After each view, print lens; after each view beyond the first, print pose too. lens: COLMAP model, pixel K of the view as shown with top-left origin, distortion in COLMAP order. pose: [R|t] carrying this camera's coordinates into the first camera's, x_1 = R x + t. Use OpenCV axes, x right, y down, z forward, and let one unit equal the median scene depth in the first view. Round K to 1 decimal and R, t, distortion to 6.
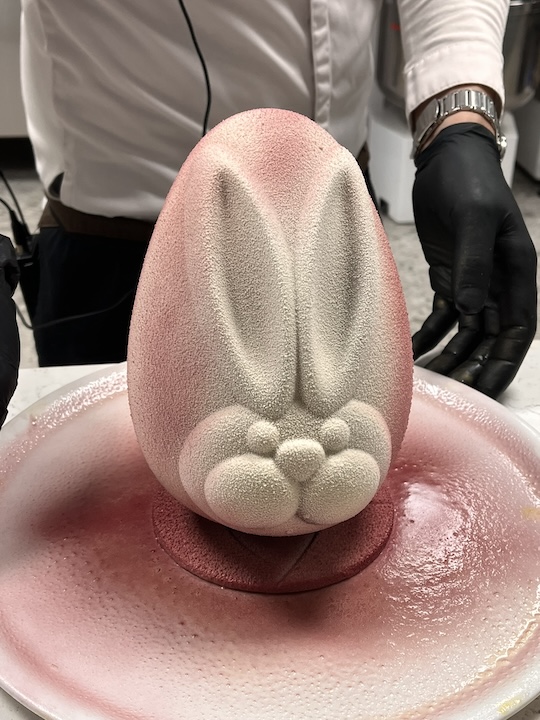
lens RADIAL K [[876.6, 0, 270.0], [0, 876.6, 360.0], [0, 0, 1]] dist [0.007361, -0.001270]
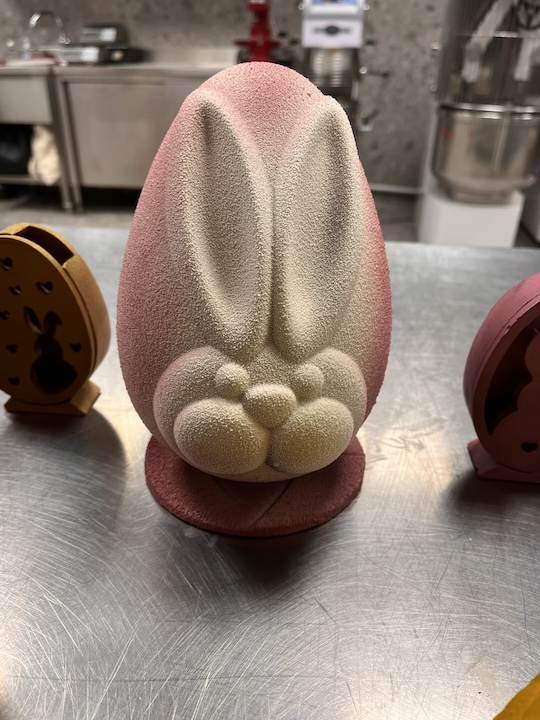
lens RADIAL K [[549.0, 0, 268.6], [0, 549.0, 386.4], [0, 0, 1]] dist [0.009745, -0.065778]
pose [[0.998208, 0.043151, -0.041453, 0.055418], [-0.041361, 0.998214, 0.043114, 0.065948], [0.043240, -0.041322, 0.998210, 0.395878]]
